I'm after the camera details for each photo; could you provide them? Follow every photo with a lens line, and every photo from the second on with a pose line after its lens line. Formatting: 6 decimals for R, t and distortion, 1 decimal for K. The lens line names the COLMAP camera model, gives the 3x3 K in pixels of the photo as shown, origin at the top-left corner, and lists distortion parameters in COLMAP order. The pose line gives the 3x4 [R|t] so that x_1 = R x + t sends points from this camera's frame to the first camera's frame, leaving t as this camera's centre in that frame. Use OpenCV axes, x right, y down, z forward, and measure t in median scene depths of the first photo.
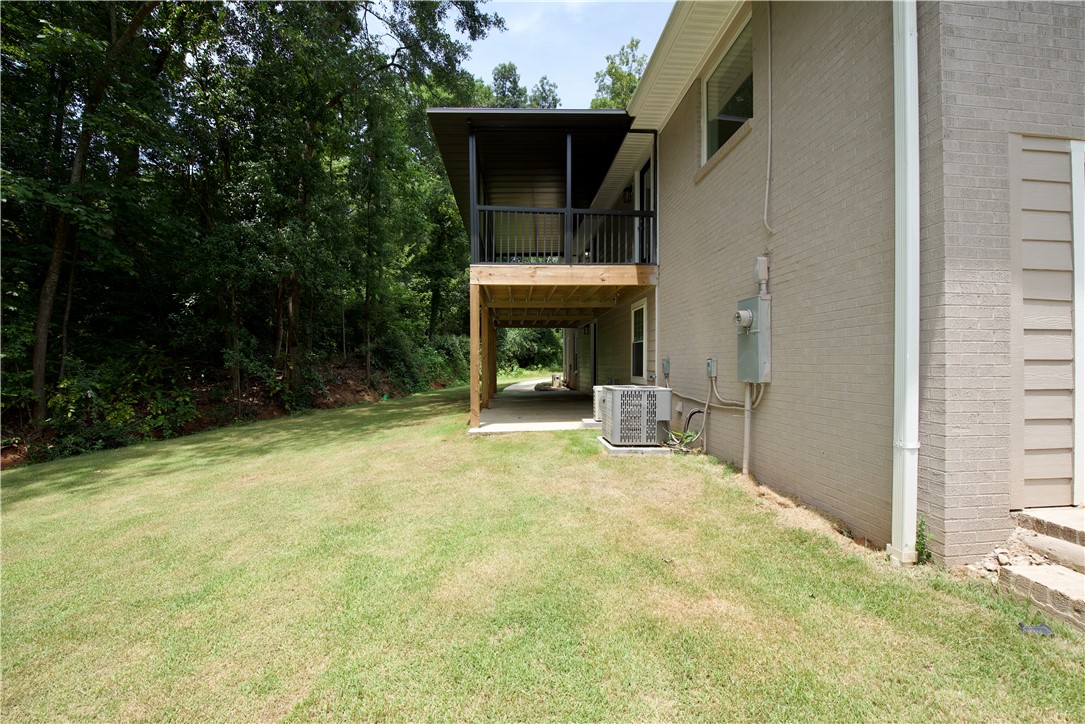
lens RADIAL K [[428.2, 0, 543.8], [0, 428.2, 361.9], [0, 0, 1]] dist [-0.016574, -0.002202]
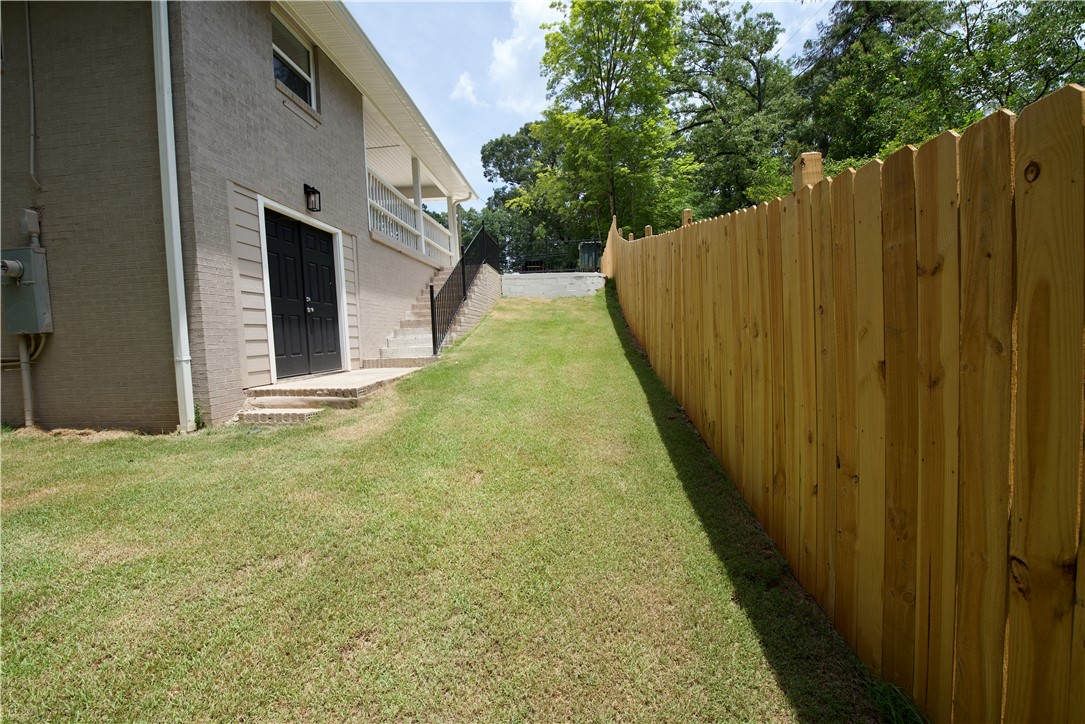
lens RADIAL K [[428.2, 0, 543.8], [0, 428.2, 361.9], [0, 0, 1]] dist [-0.016574, -0.002202]
pose [[0.144139, -0.071910, 0.986941, -0.506793], [0.035781, 0.997083, 0.067423, 0.150514], [-0.988910, 0.025596, 0.146291, -0.566172]]
